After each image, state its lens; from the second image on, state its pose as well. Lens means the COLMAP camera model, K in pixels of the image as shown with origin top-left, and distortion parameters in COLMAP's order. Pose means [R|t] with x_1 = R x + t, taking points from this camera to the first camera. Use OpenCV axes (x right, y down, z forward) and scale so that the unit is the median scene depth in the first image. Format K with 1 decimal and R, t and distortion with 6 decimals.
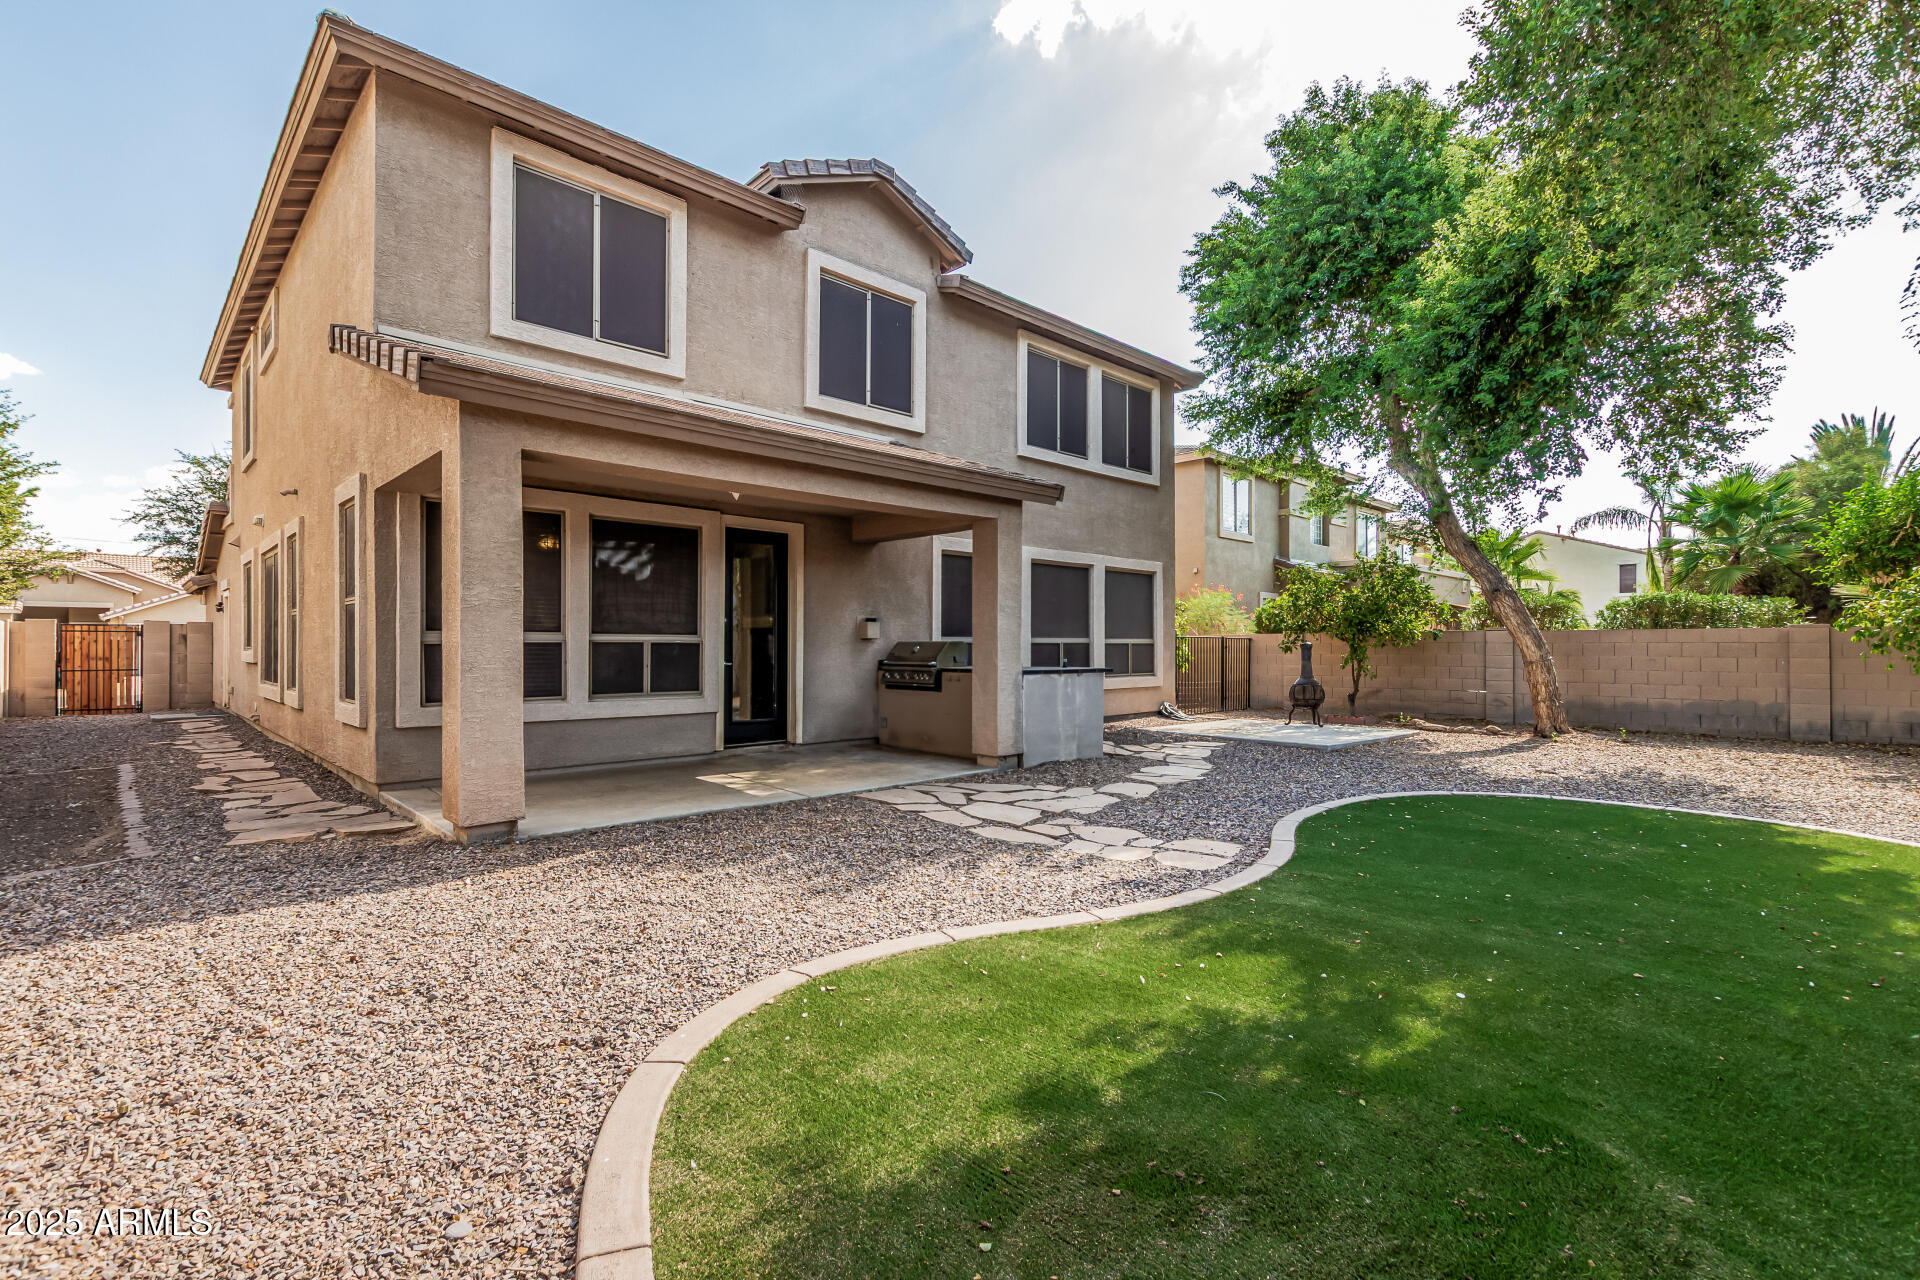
lens RADIAL K [[877.2, 0, 968.5], [0, 877.2, 640.4], [0, 0, 1]] dist [0.005010, -0.001843]
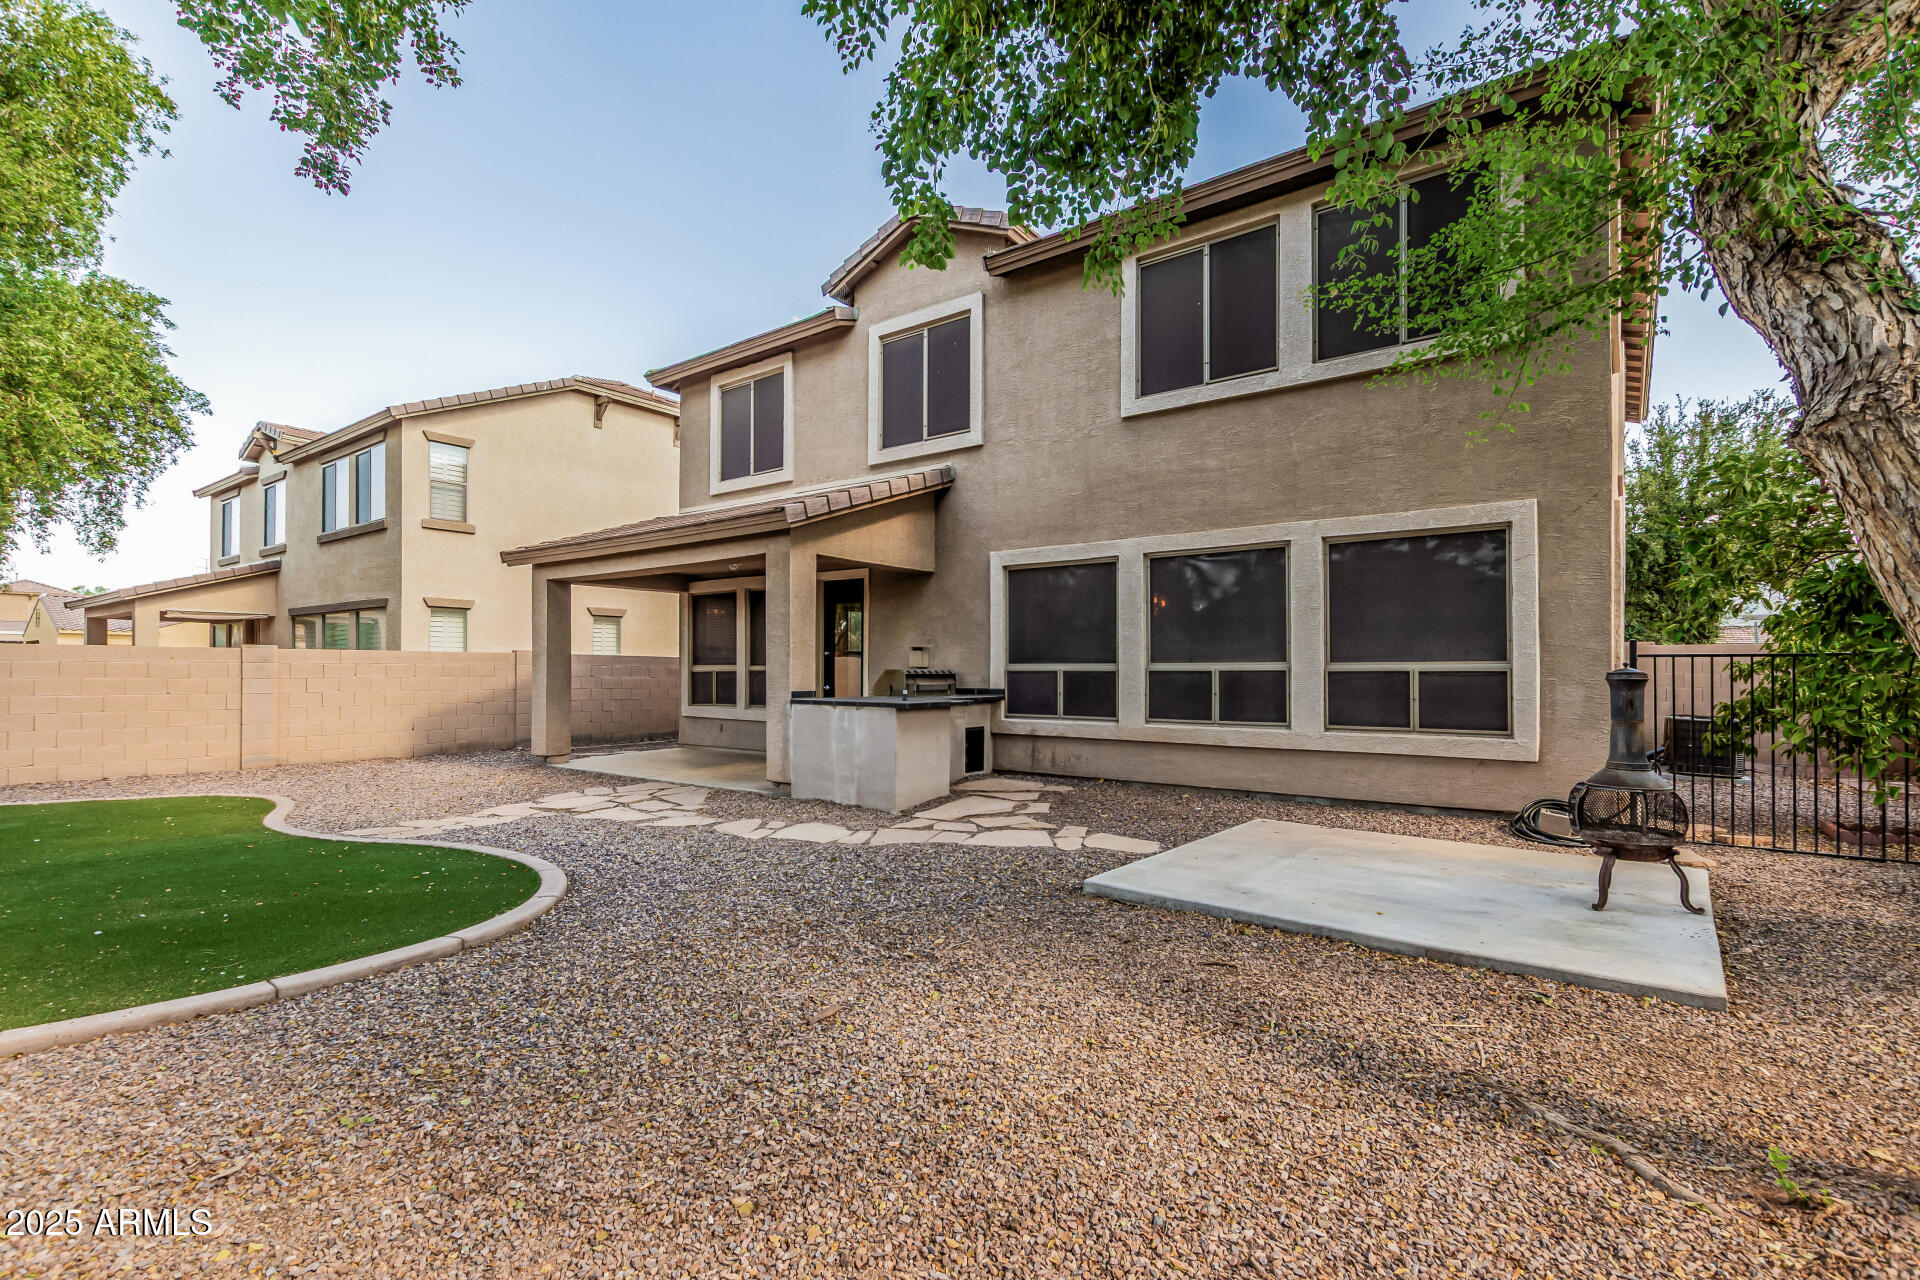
lens RADIAL K [[877.2, 0, 968.9], [0, 877.2, 659.1], [0, 0, 1]] dist [0.005010, -0.001843]
pose [[0.154158, -0.015124, -0.987931, 0.851243], [0.004741, 0.999883, -0.014567, 0.003286], [0.988035, -0.002438, 0.154211, 0.841371]]
